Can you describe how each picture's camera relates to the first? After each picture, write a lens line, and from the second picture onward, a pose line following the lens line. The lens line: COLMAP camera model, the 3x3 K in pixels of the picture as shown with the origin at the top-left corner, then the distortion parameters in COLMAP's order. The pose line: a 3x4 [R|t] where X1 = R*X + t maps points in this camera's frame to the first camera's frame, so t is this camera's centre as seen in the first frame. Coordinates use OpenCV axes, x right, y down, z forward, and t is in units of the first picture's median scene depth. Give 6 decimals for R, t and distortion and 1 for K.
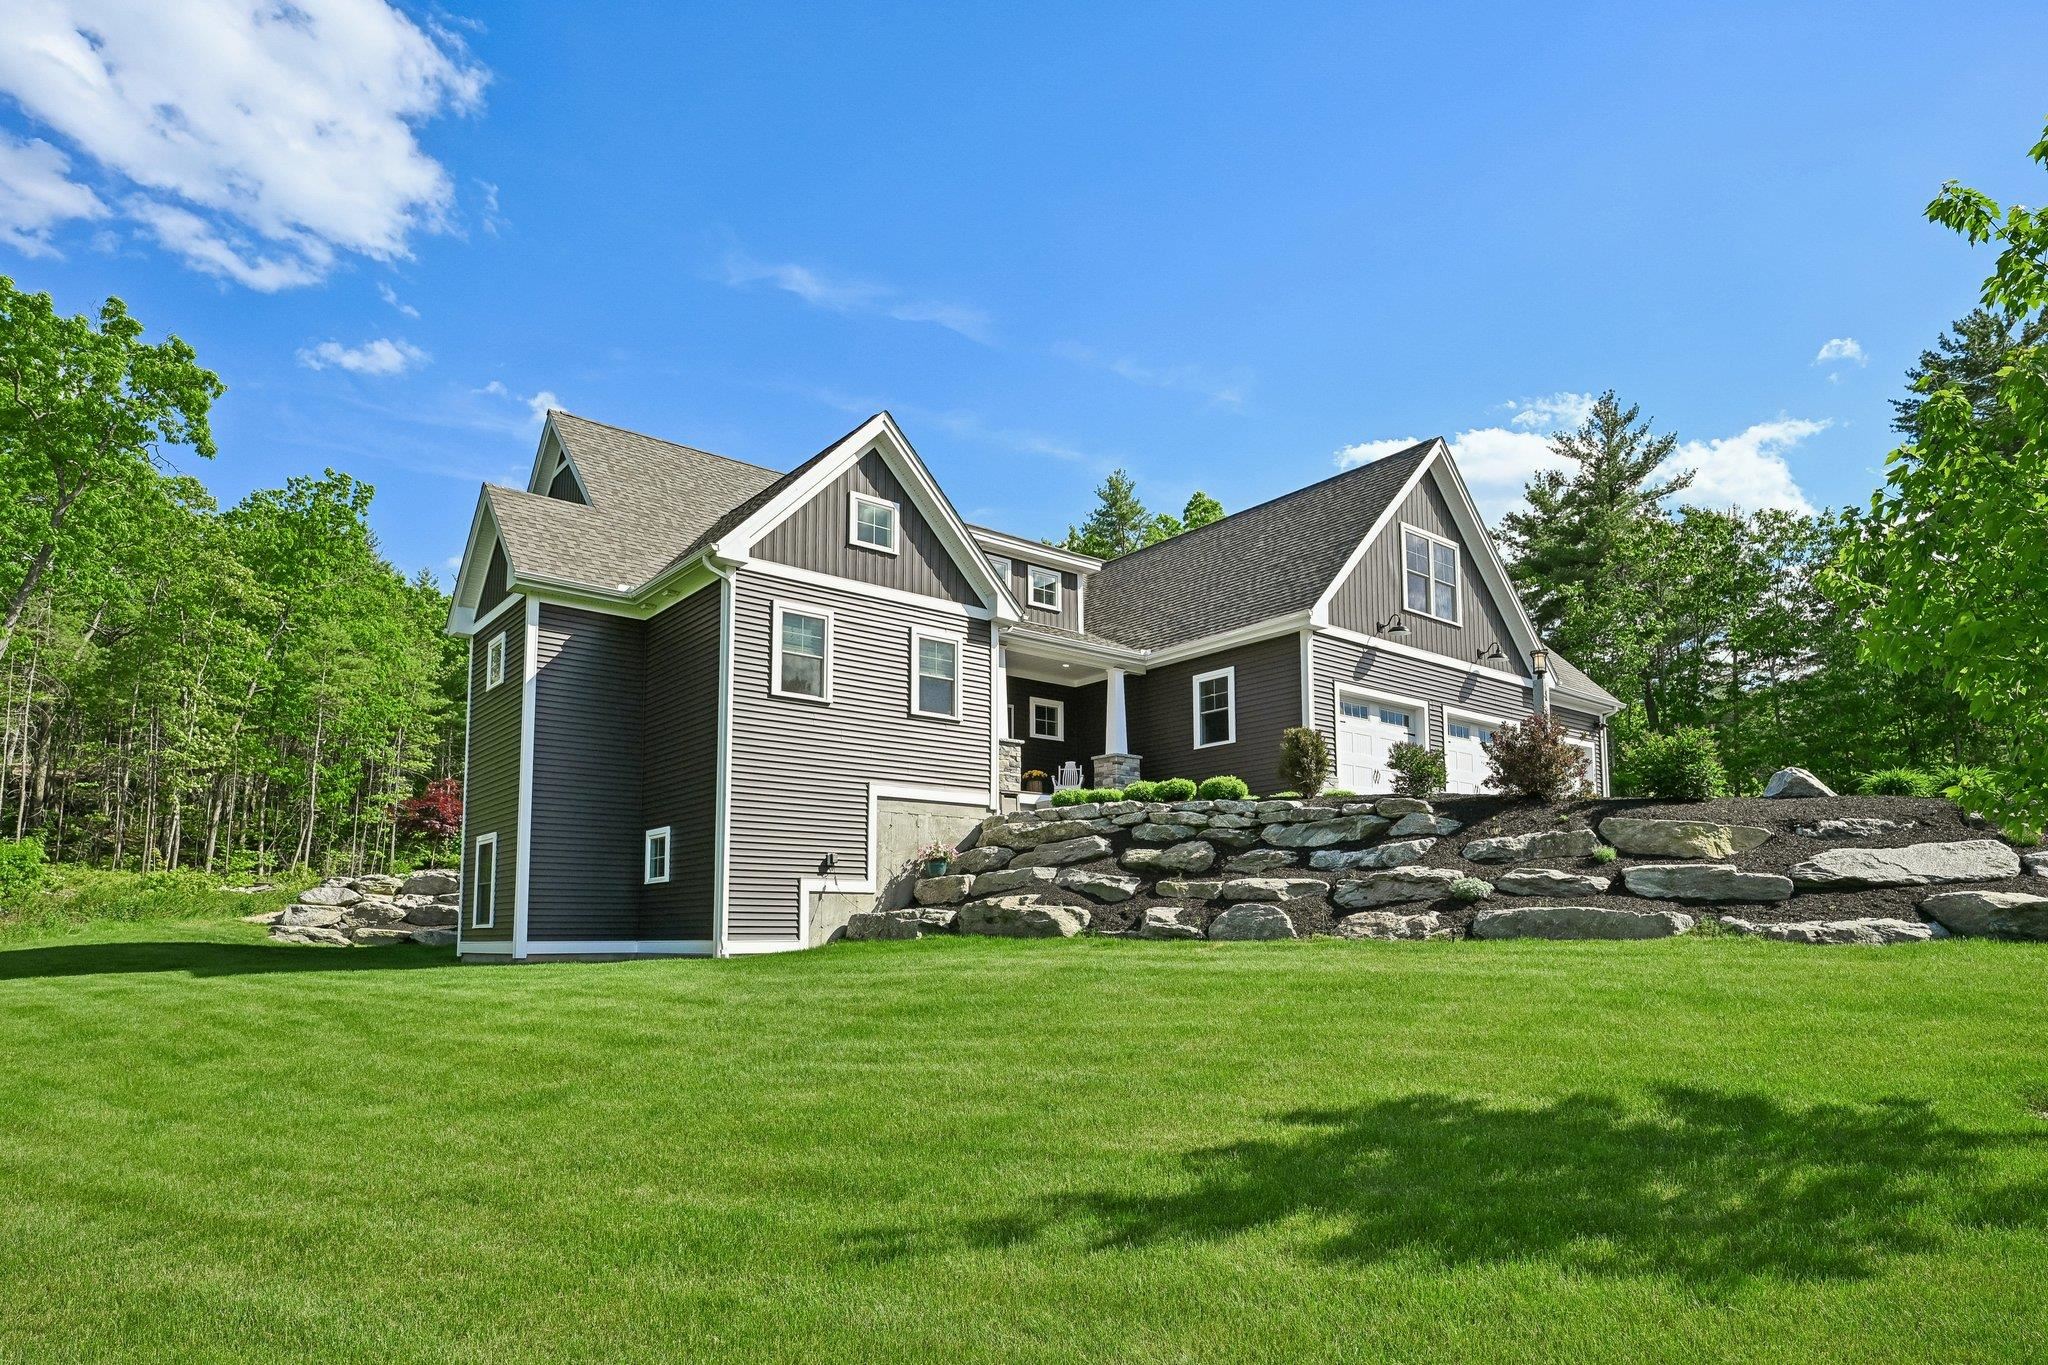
lens RADIAL K [[1196.0, 0, 1024.0], [0, 1196.0, 682.5], [0, 0, 1]] dist [0.000067, -0.000009]
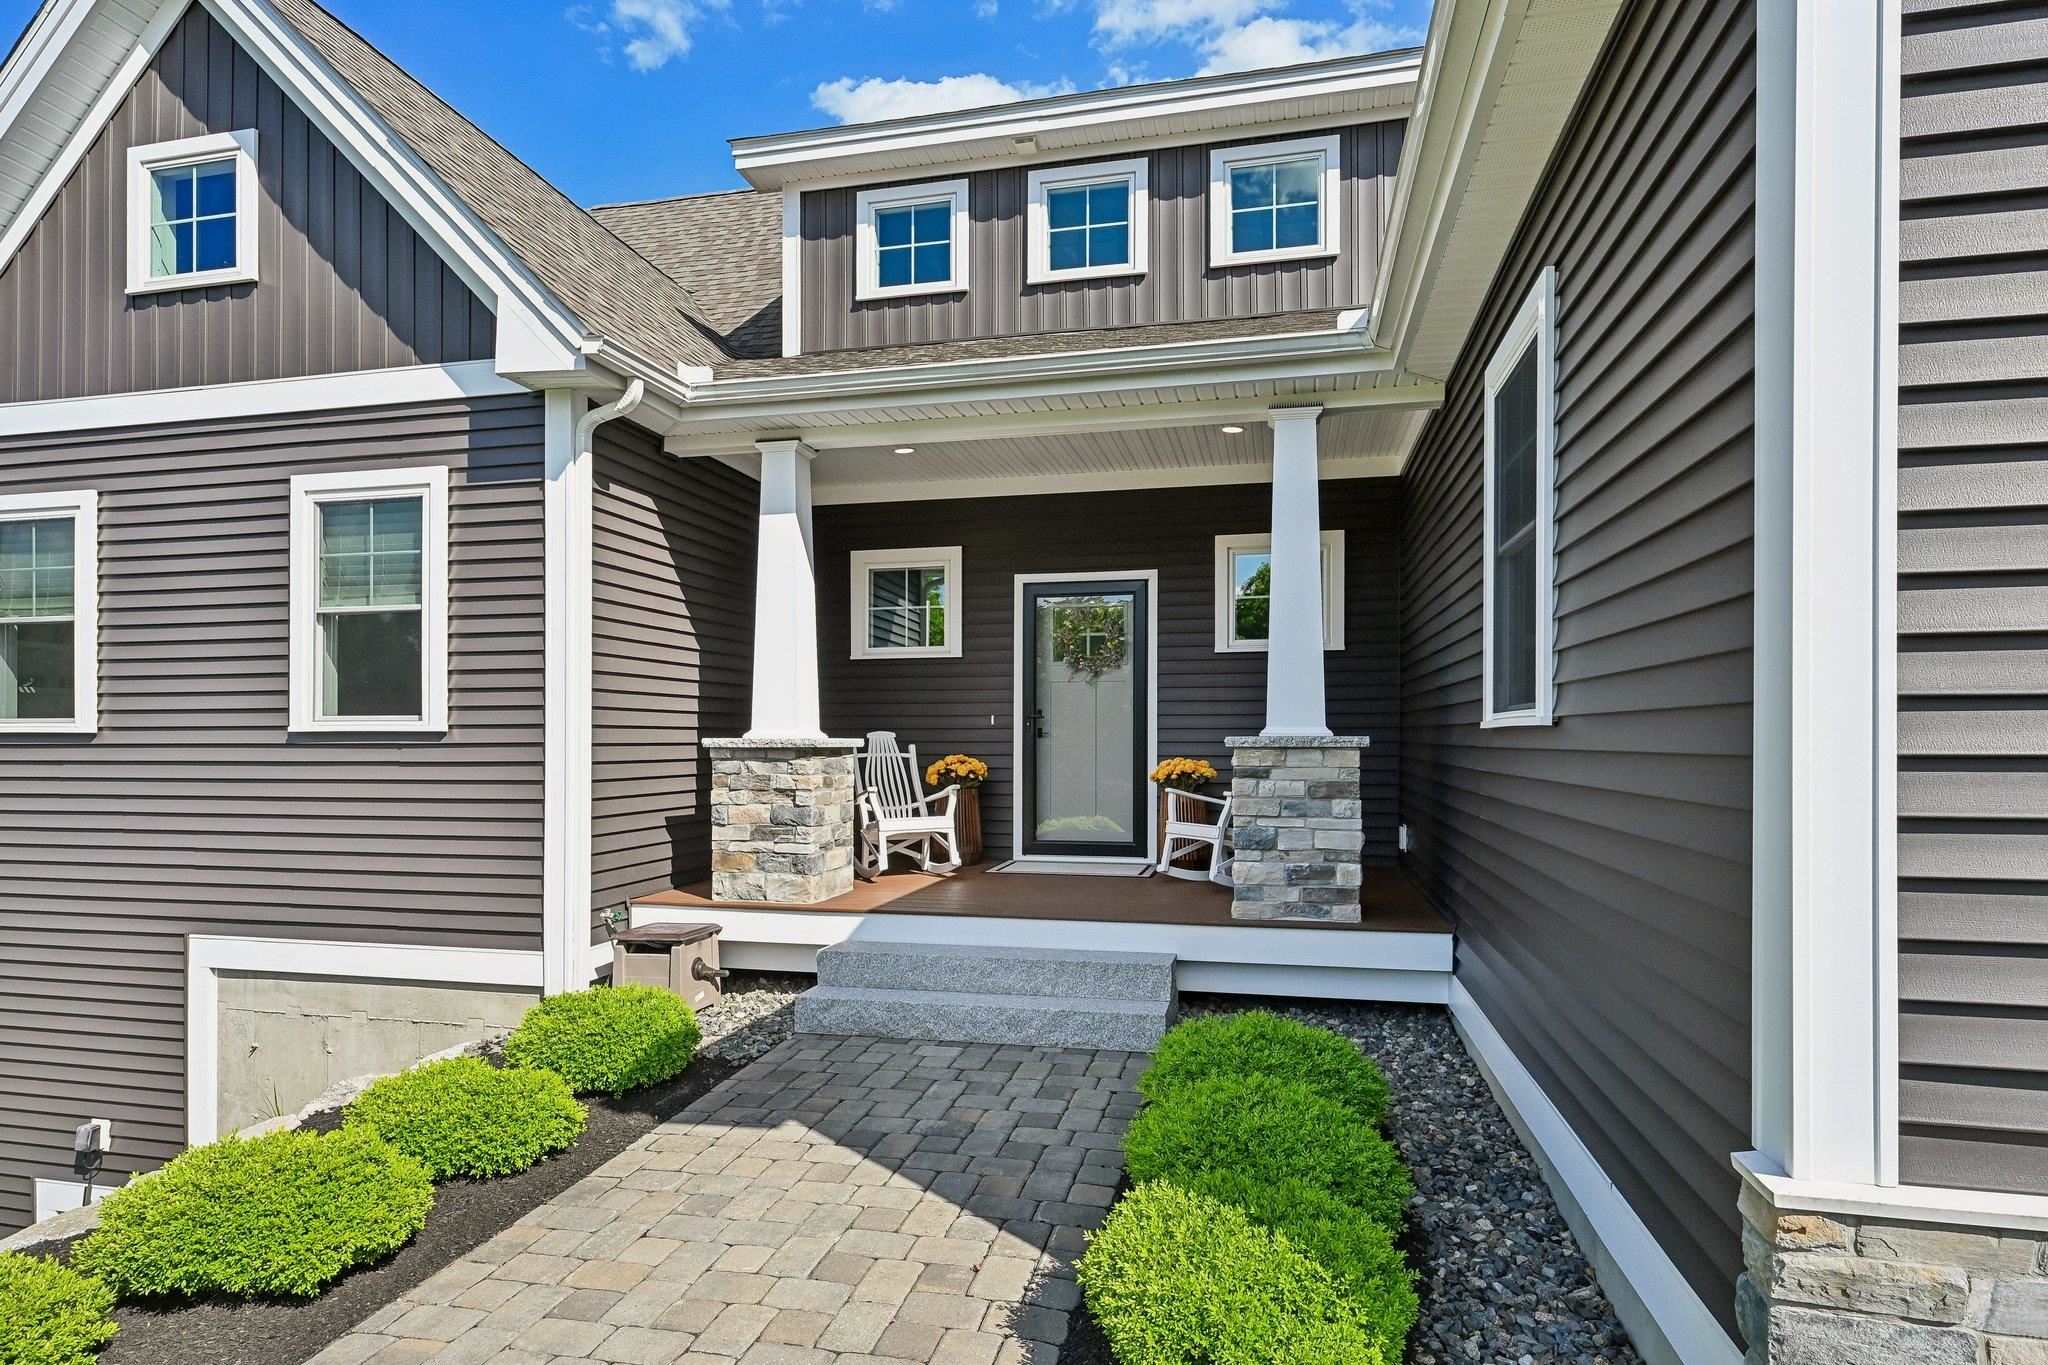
lens RADIAL K [[1120.8, 0, 1024.0], [0, 1120.8, 682.5], [0, 0, 1]] dist [-0.000335, -0.000257]
pose [[0.639561, -0.037083, -0.767845, 0.285579], [0.162140, 0.982873, 0.087584, 0.018103], [0.751447, -0.180514, 0.634620, 0.930653]]
